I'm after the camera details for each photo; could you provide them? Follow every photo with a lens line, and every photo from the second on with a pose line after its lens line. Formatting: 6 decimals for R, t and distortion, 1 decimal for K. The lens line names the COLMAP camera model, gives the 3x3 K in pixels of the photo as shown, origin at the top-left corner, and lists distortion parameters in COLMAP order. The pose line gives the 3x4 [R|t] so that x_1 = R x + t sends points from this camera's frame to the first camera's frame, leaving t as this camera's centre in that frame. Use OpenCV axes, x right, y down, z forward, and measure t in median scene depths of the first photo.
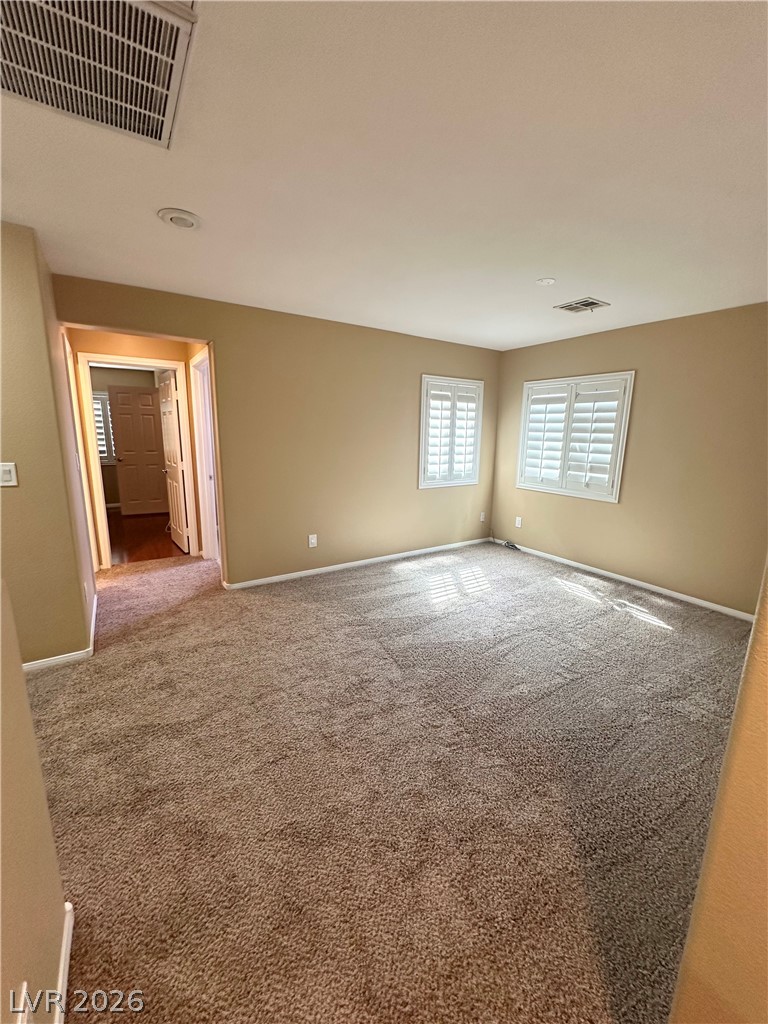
lens RADIAL K [[409.0, 0, 383.6], [0, 409.0, 513.1], [0, 0, 1]] dist [-0.002715, -0.000290]
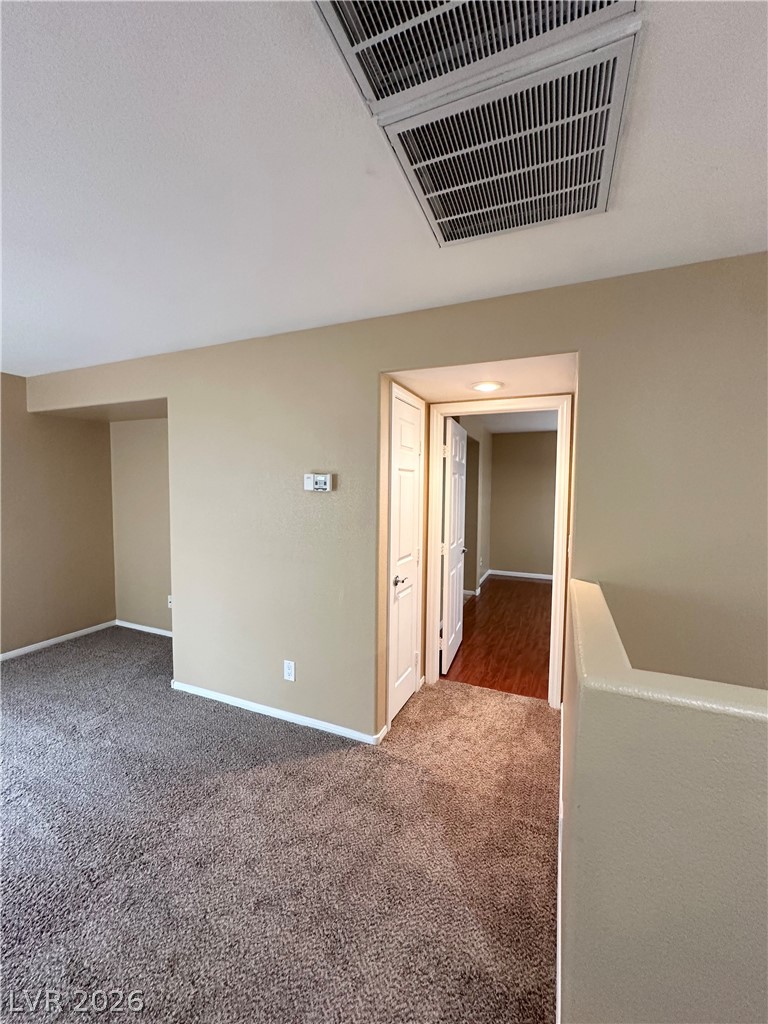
lens RADIAL K [[409.0, 0, 382.9], [0, 409.0, 511.5], [0, 0, 1]] dist [-0.002715, -0.000290]
pose [[-0.546892, -0.075037, 0.833834, -0.379882], [0.144716, 0.972510, 0.182432, -0.122257], [-0.824601, 0.220440, -0.520999, 0.469139]]
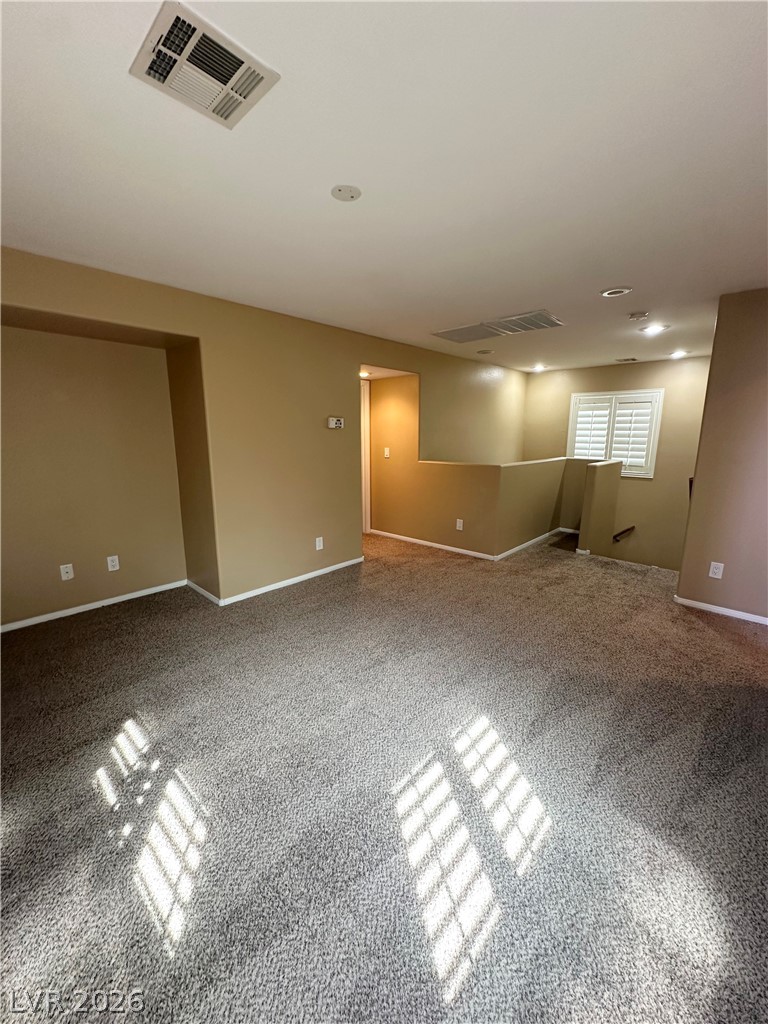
lens RADIAL K [[409.0, 0, 384.9], [0, 409.0, 512.0], [0, 0, 1]] dist [-0.002715, -0.000290]
pose [[-0.969473, 0.028250, -0.243567, 0.380979], [-0.065618, 0.927221, 0.368722, -0.256669], [0.236257, 0.373448, -0.897061, 1.320407]]
